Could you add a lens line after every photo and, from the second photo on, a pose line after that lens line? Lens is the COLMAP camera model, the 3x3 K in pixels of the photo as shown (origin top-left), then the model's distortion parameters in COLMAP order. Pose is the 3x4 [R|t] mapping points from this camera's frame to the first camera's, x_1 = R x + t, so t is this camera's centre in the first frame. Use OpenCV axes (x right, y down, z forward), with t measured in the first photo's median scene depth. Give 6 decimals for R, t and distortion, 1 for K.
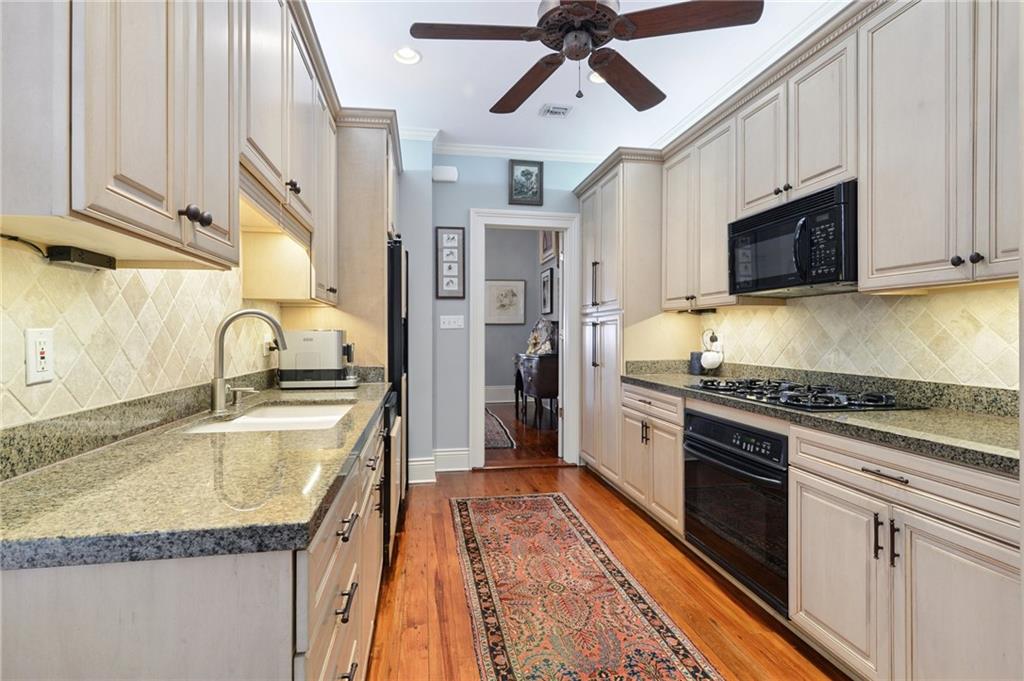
lens RADIAL K [[470.4, 0, 507.8], [0, 470.4, 323.9], [0, 0, 1]] dist [0.019220, -0.007599]
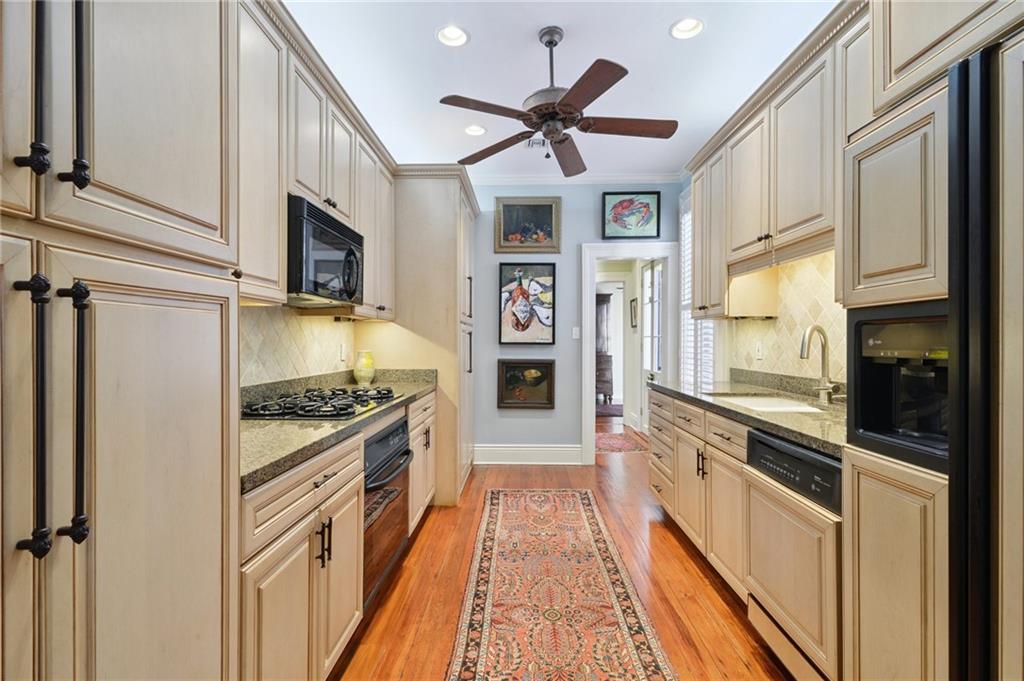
lens RADIAL K [[513.4, 0, 498.4], [0, 513.4, 345.7], [0, 0, 1]] dist [0.021840, -0.010713]
pose [[-0.978568, -0.002449, 0.205910, -0.001307], [-0.004858, 0.999926, -0.011196, 0.024224], [-0.205867, -0.011956, -0.978507, 1.396136]]
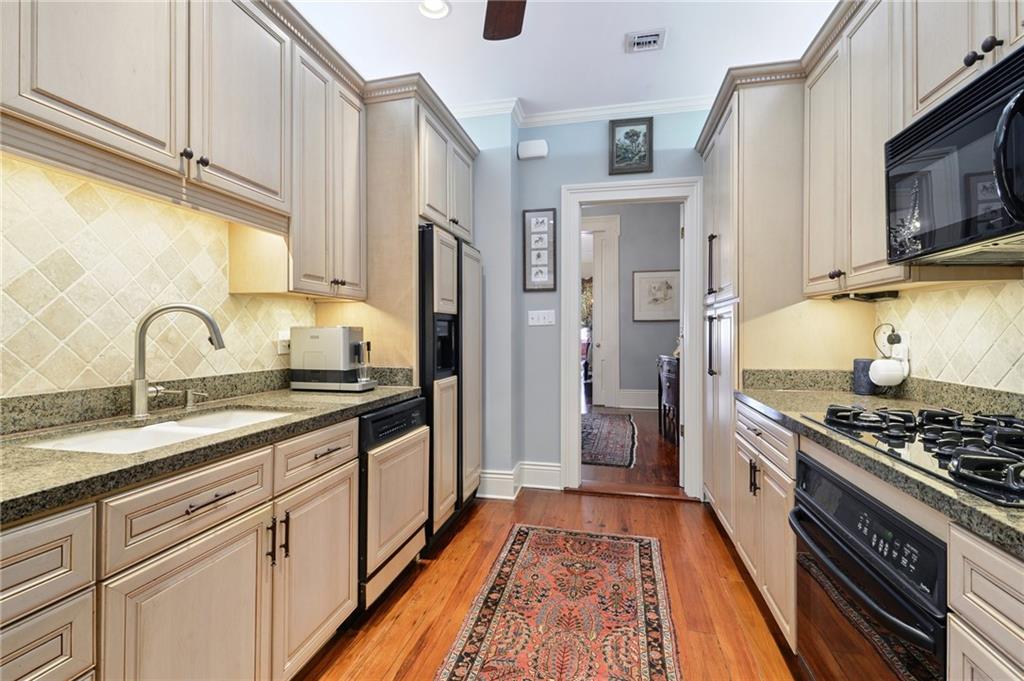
lens RADIAL K [[470.4, 0, 507.8], [0, 470.4, 323.9], [0, 0, 1]] dist [0.019220, -0.007599]
pose [[0.925527, -0.006070, -0.378634, 0.208240], [0.007727, 0.999966, 0.002857, 0.005759], [0.378603, -0.005570, 0.925542, 0.225521]]
